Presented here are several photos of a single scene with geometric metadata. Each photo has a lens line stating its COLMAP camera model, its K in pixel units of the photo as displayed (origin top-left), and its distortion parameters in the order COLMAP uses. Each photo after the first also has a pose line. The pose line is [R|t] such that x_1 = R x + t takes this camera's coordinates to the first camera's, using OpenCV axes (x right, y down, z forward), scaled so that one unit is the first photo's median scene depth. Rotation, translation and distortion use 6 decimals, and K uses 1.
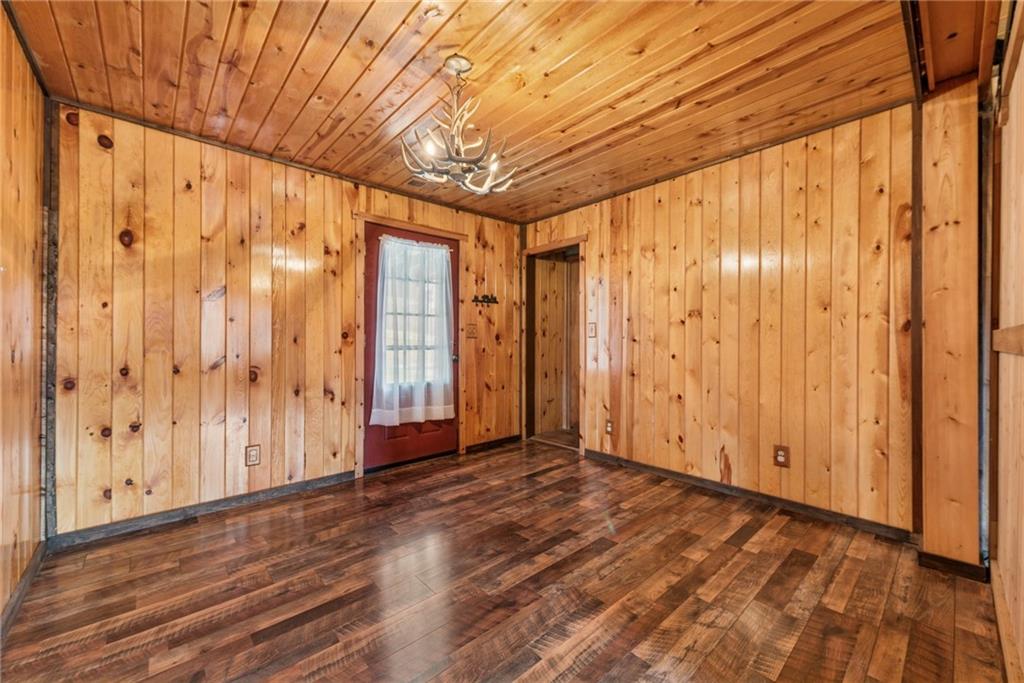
lens RADIAL K [[402.6, 0, 514.2], [0, 402.6, 344.2], [0, 0, 1]] dist [0.006182, -0.000208]
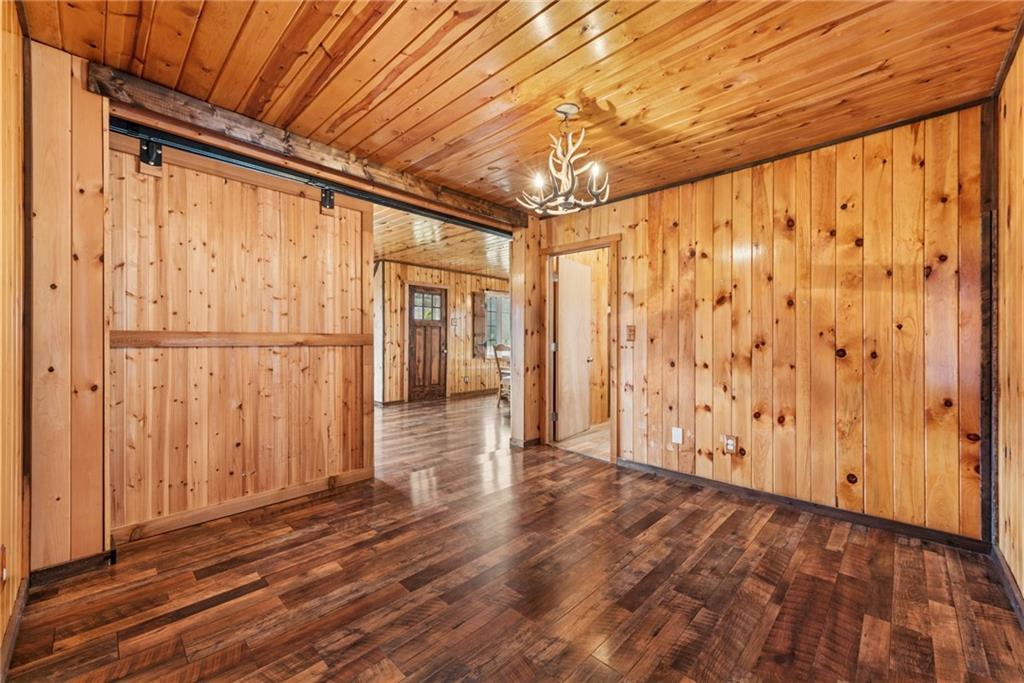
lens RADIAL K [[402.6, 0, 515.0], [0, 402.6, 340.4], [0, 0, 1]] dist [0.006182, -0.000208]
pose [[-0.997263, -0.006180, -0.073672, 0.095355], [-0.006383, 0.999976, 0.002529, -0.013297], [0.073655, 0.002993, -0.997279, 2.120180]]
